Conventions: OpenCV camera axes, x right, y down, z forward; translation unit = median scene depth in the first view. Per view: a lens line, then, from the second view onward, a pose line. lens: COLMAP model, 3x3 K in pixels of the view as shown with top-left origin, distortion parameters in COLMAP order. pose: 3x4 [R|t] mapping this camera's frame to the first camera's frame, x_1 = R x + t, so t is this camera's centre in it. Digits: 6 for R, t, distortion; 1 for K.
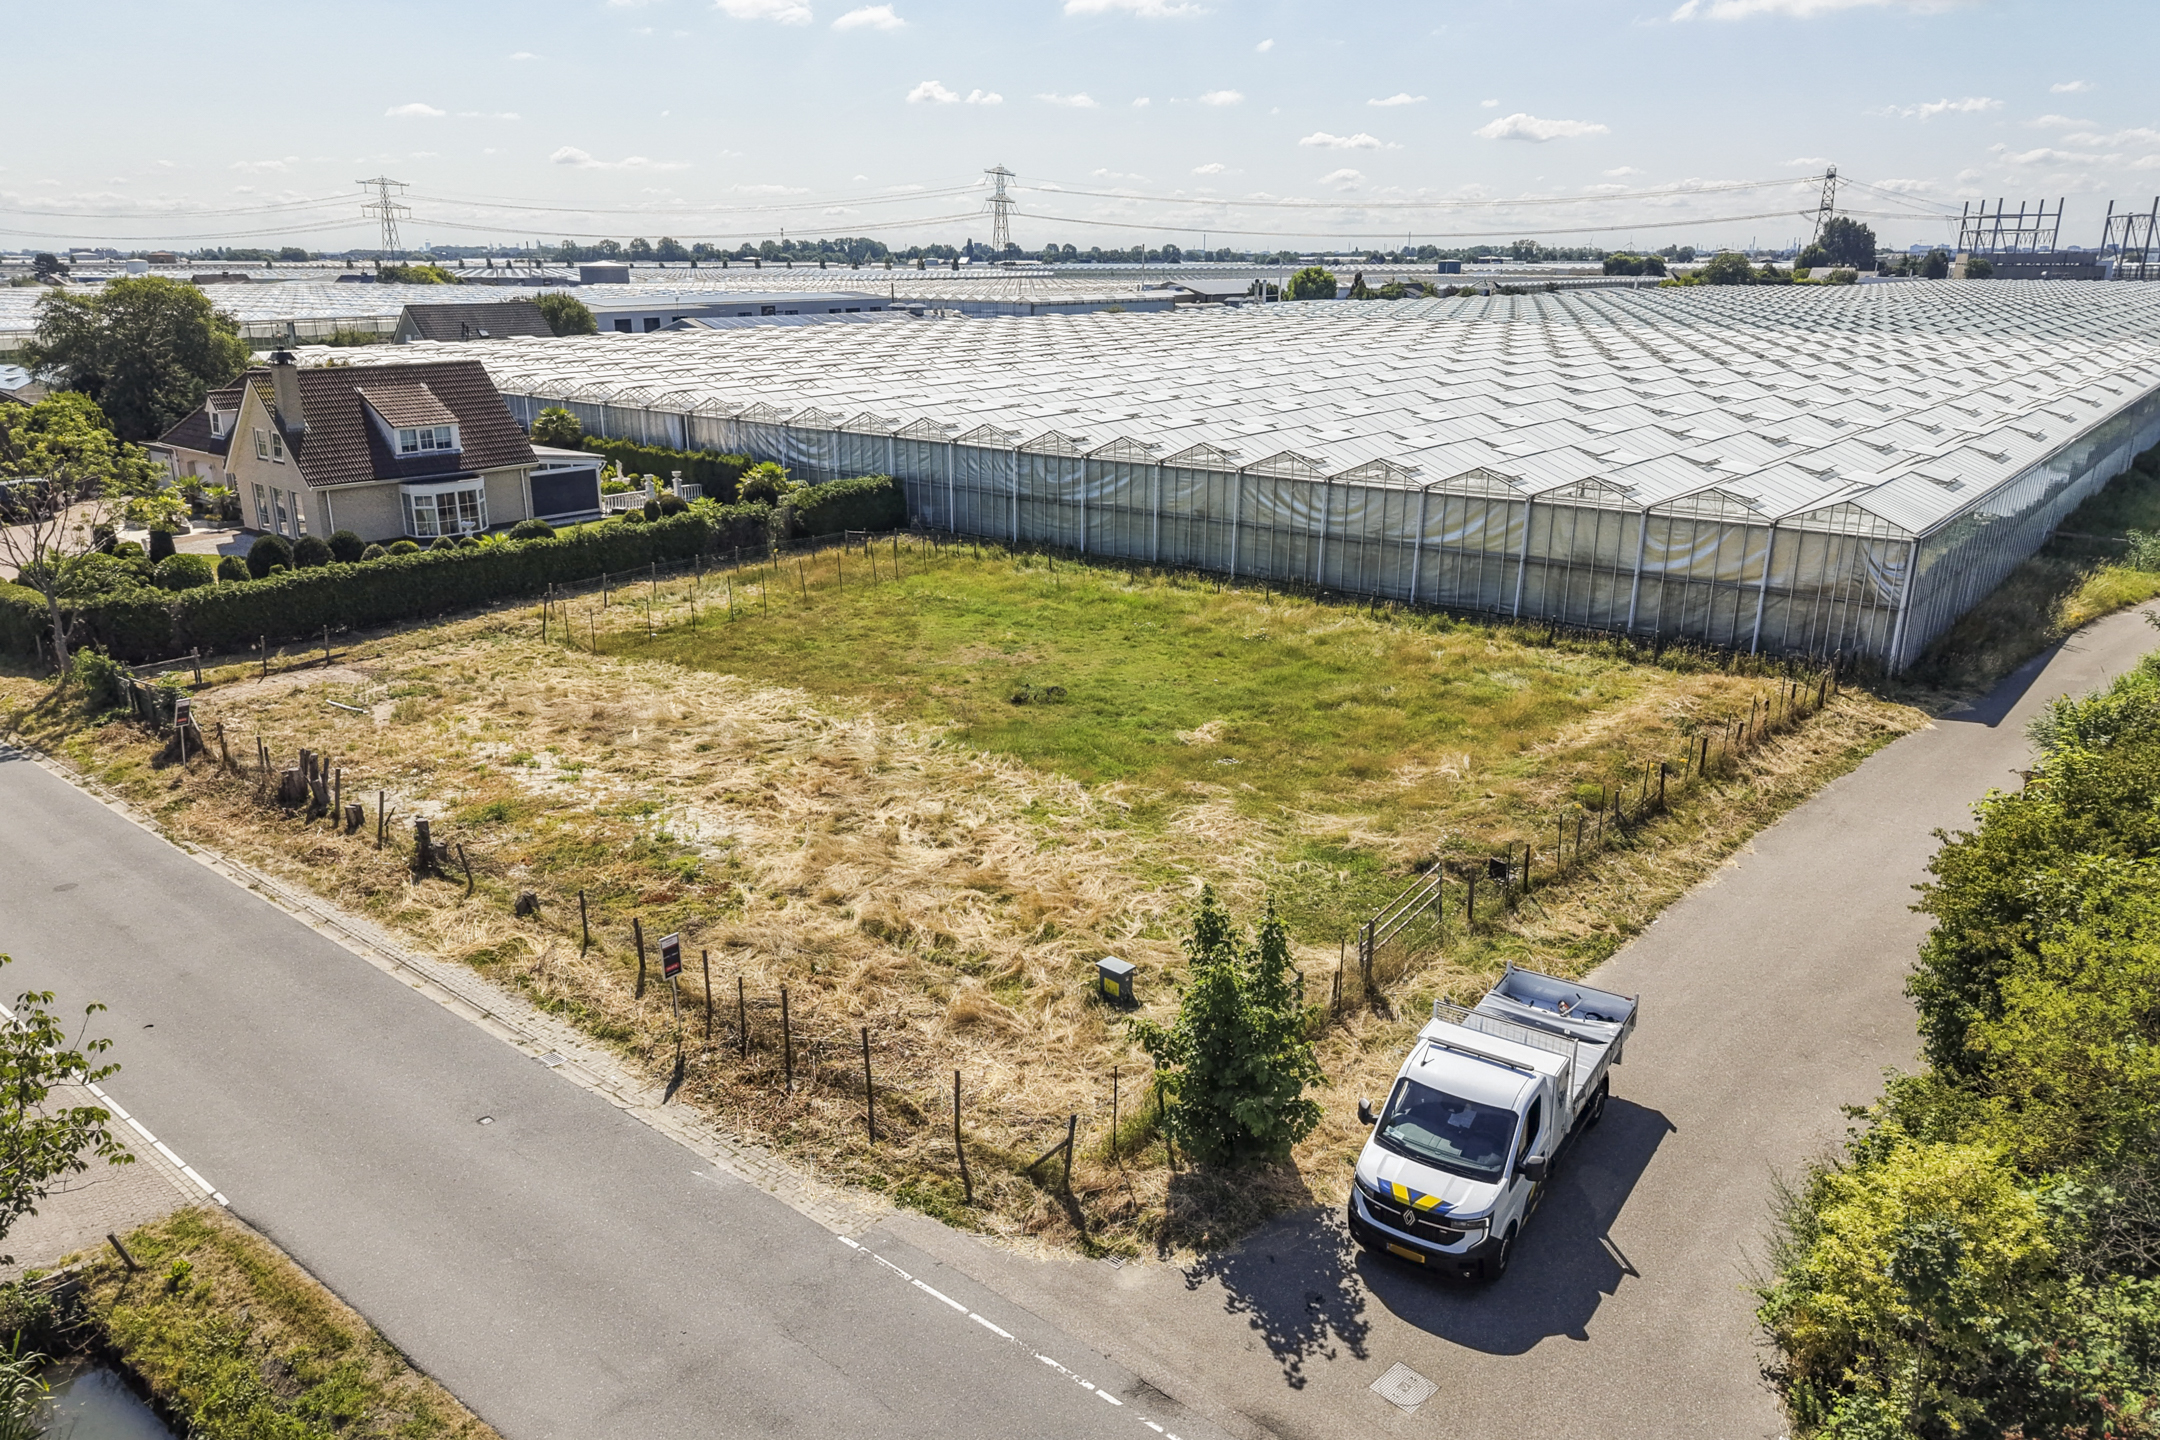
lens RADIAL K [[1486.0, 0, 1076.4], [0, 1486.0, 697.9], [0, 0, 1]] dist [0.030461, -0.039821]
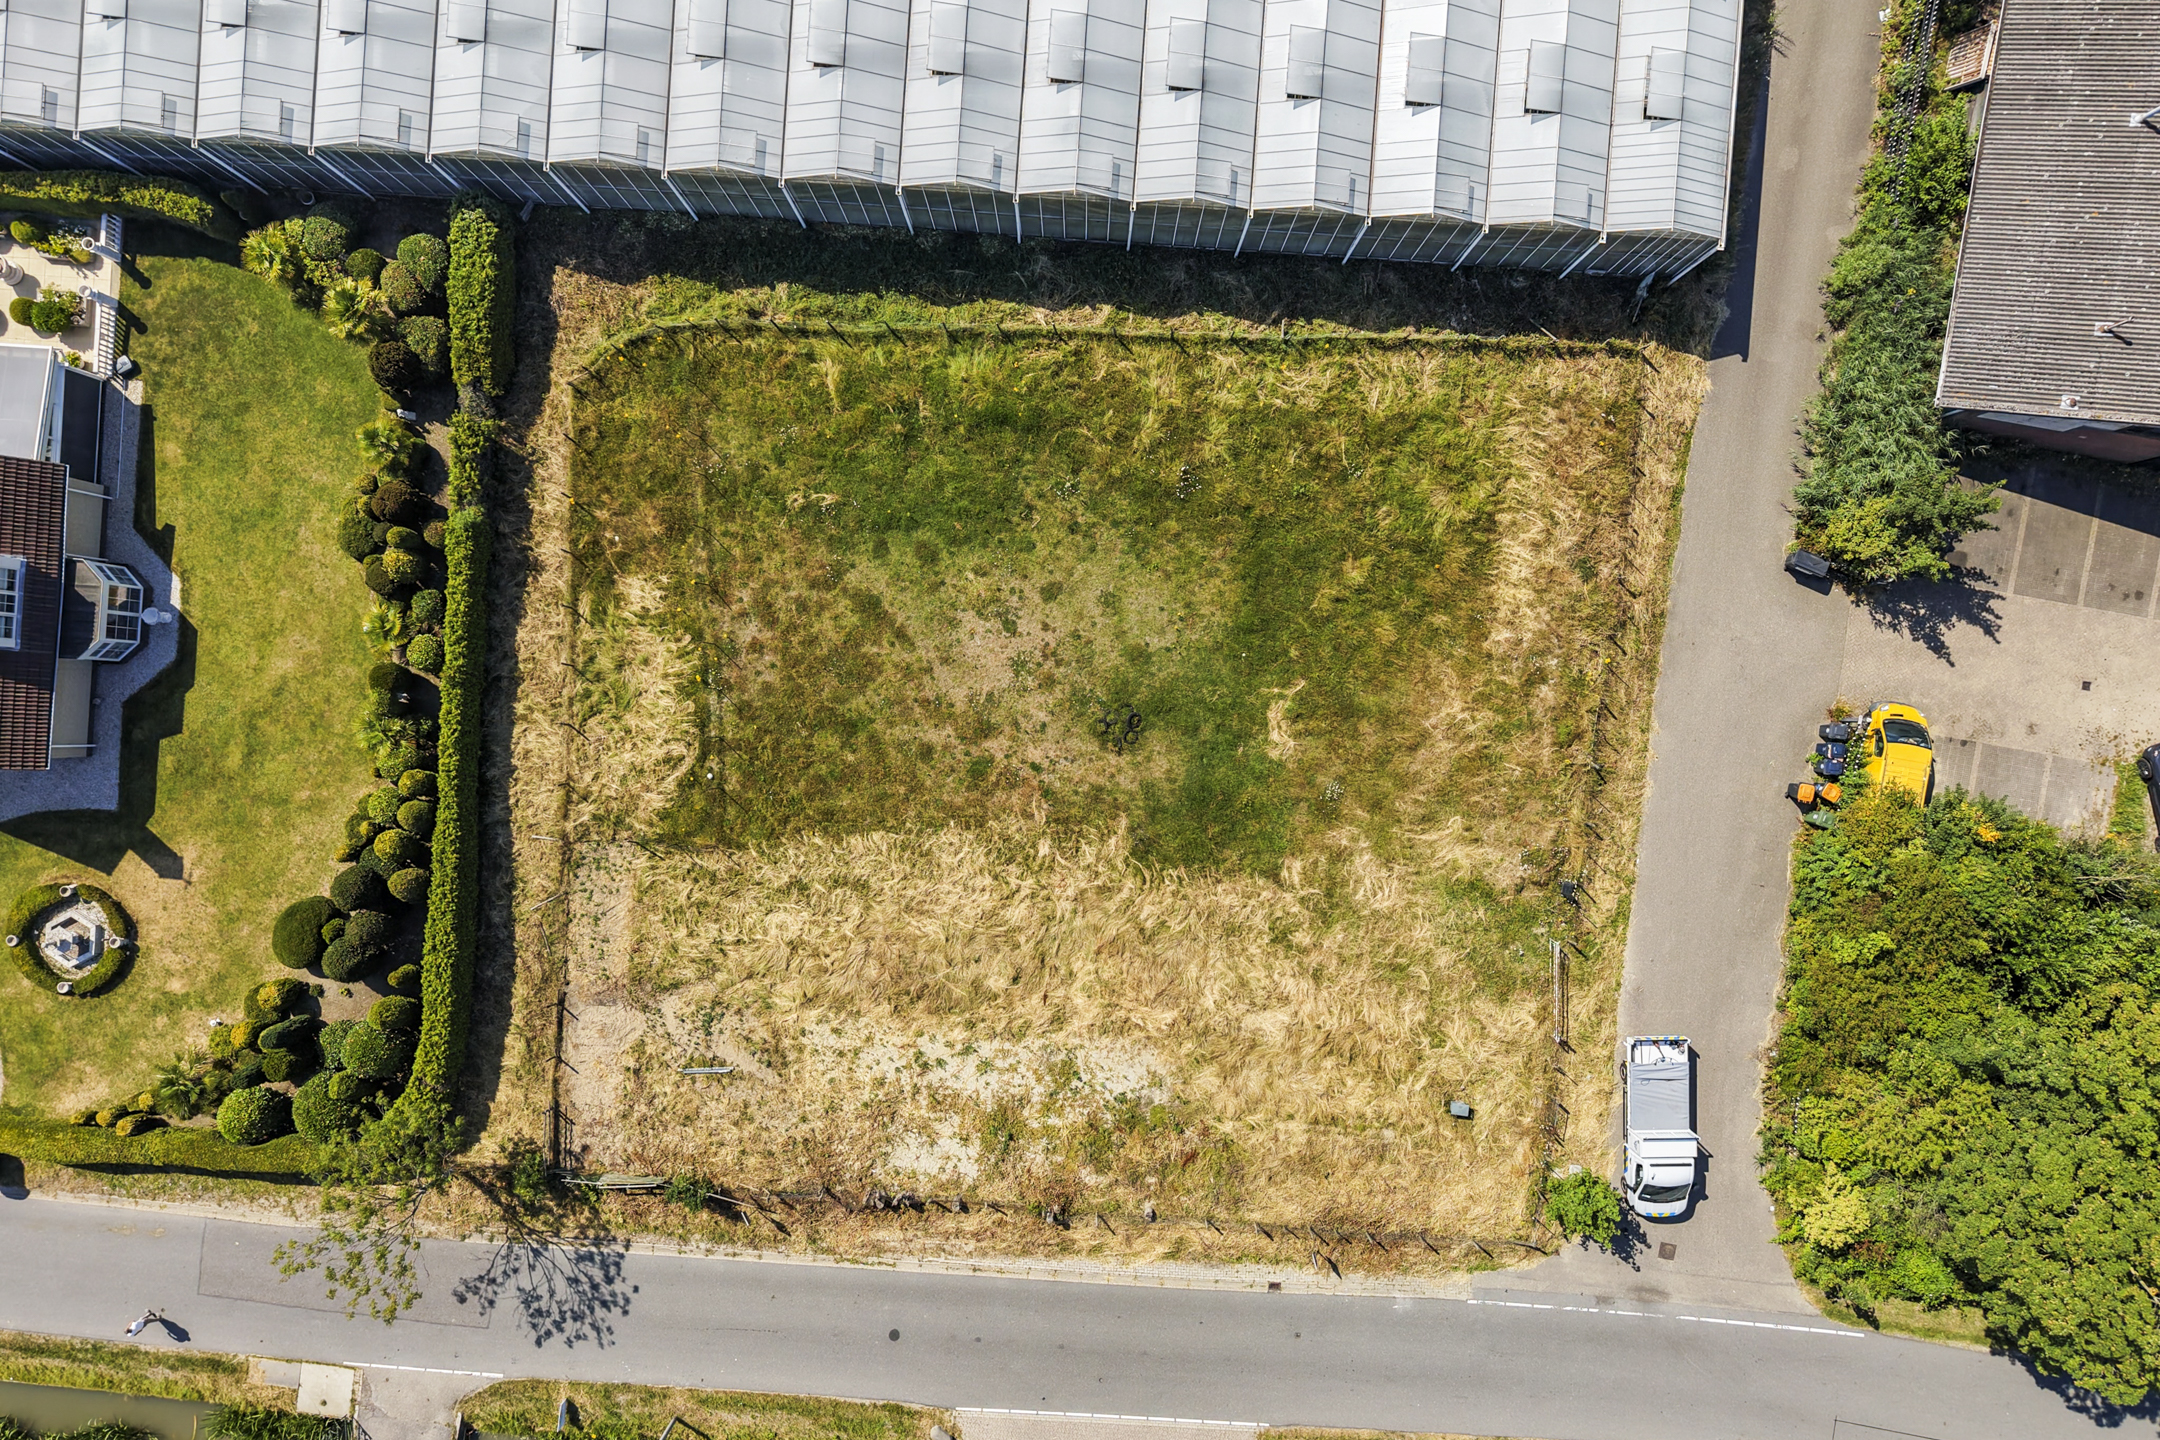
lens RADIAL K [[1486.0, 0, 1081.6], [0, 1486.0, 713.7], [0, 0, 1]] dist [0.030461, -0.039821]
pose [[0.809917, -0.586542, -0.001903, -0.046513], [0.165232, 0.225042, 0.960237, -1.291079], [-0.562791, -0.778026, 0.279181, 0.723598]]
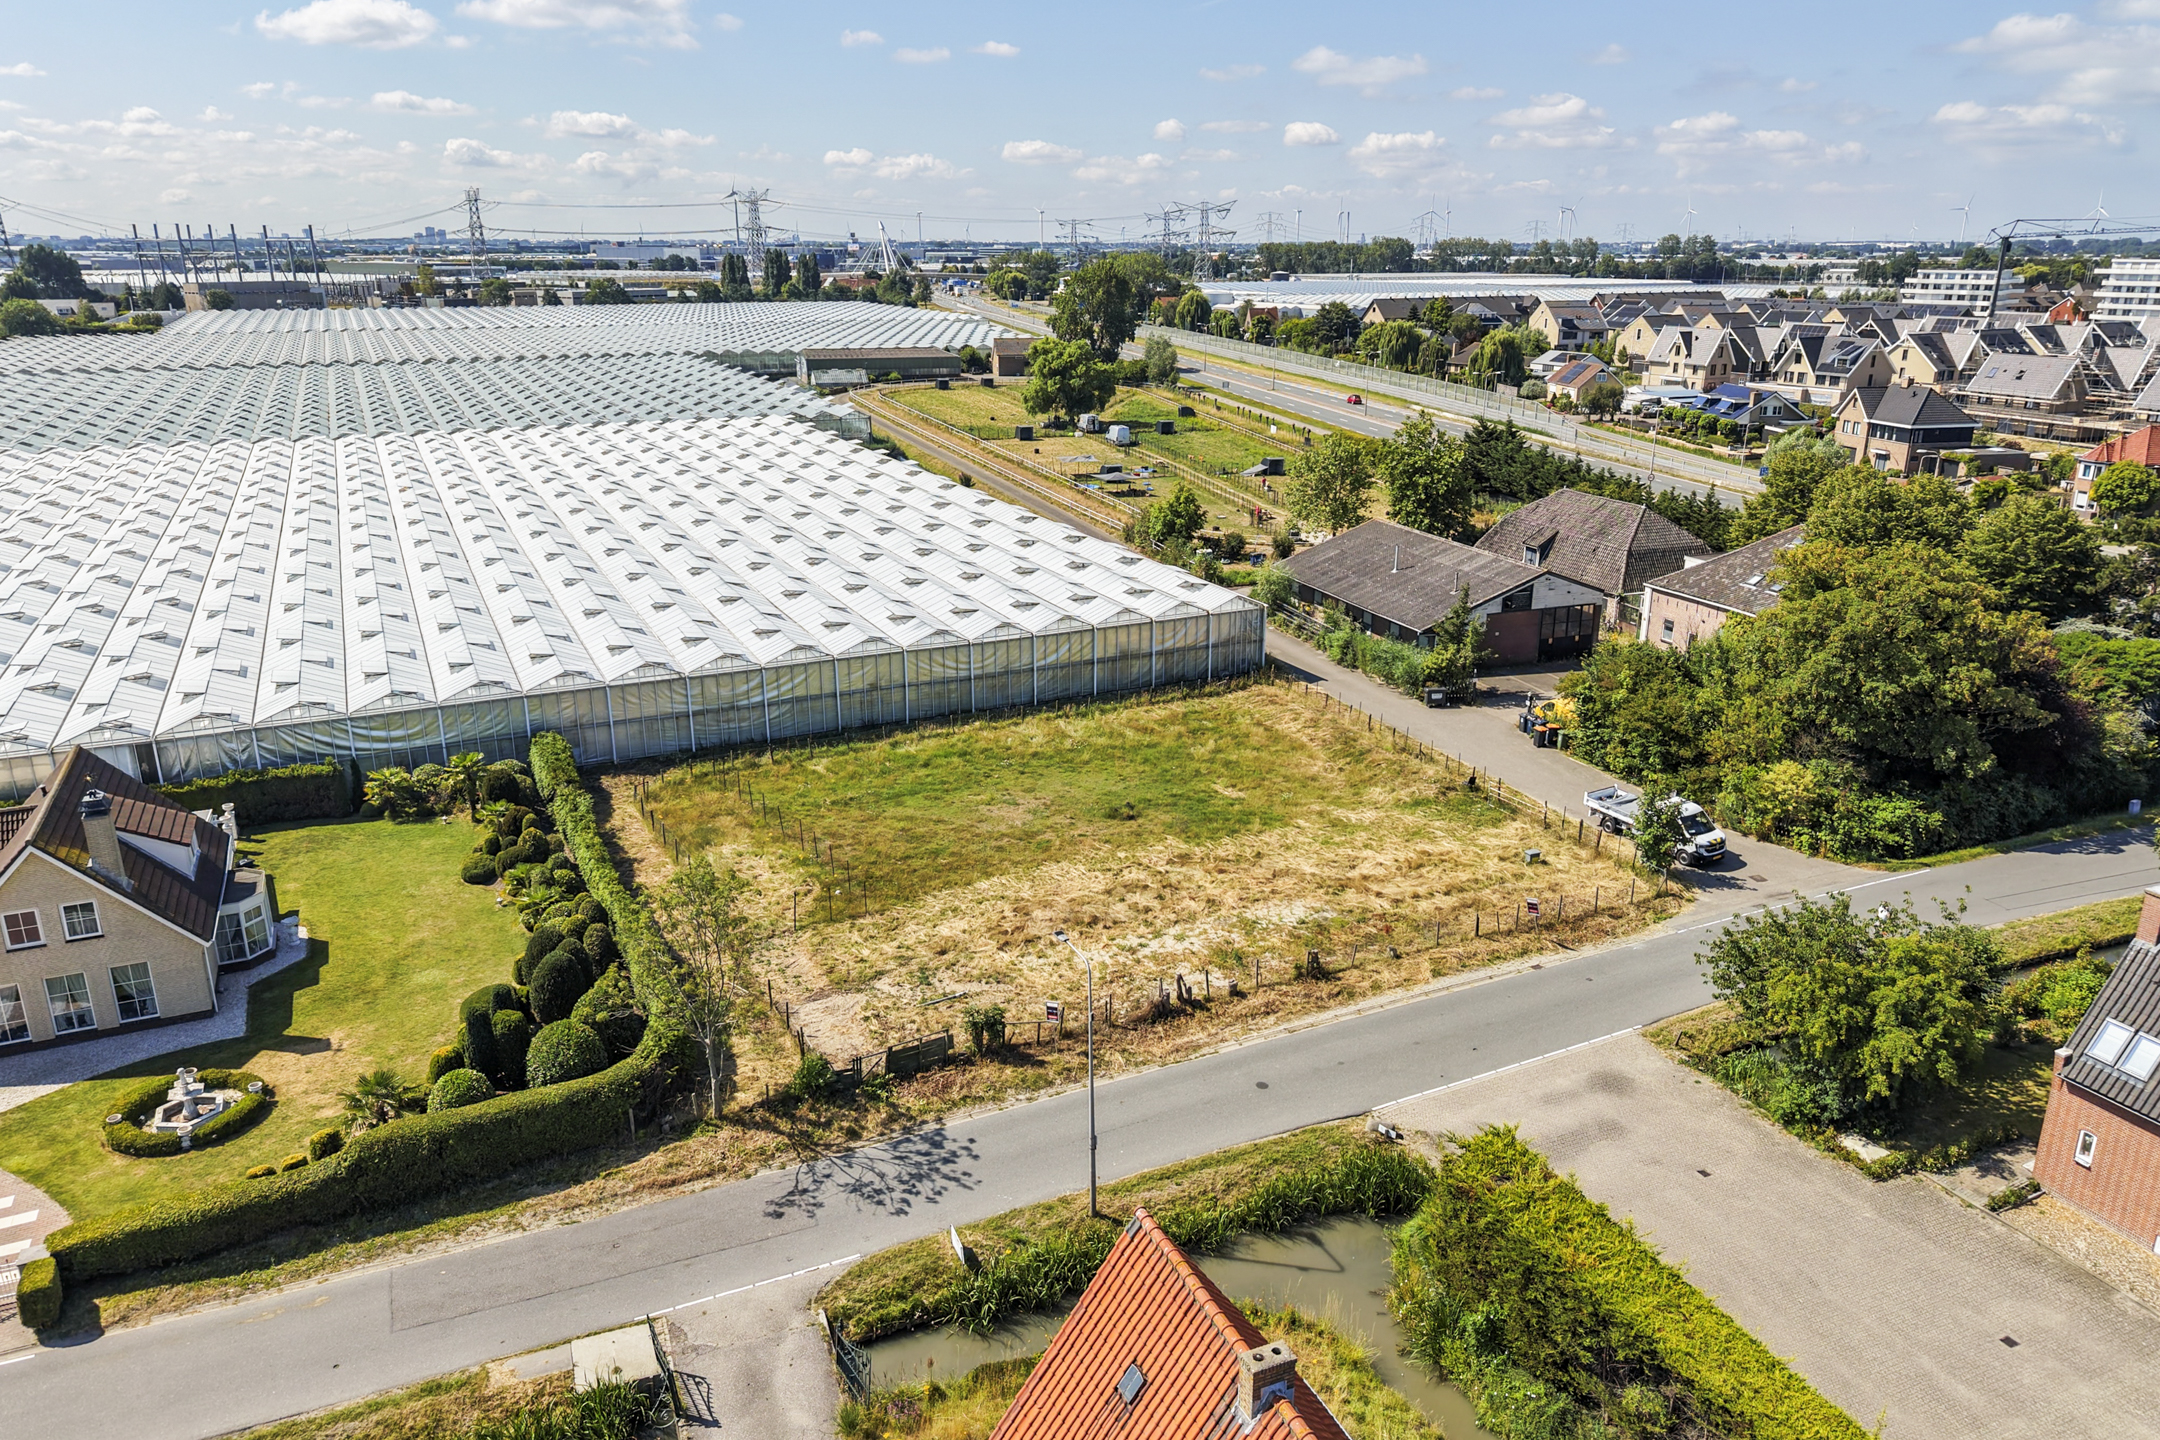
lens RADIAL K [[1486.0, 0, 1094.3], [0, 1486.0, 711.8], [0, 0, 1]] dist [0.030461, -0.039821]
pose [[0.409557, -0.271359, 0.870992, -1.514680], [0.256013, 0.950560, 0.175766, -0.425997], [-0.875626, 0.150999, 0.458780, 0.288977]]
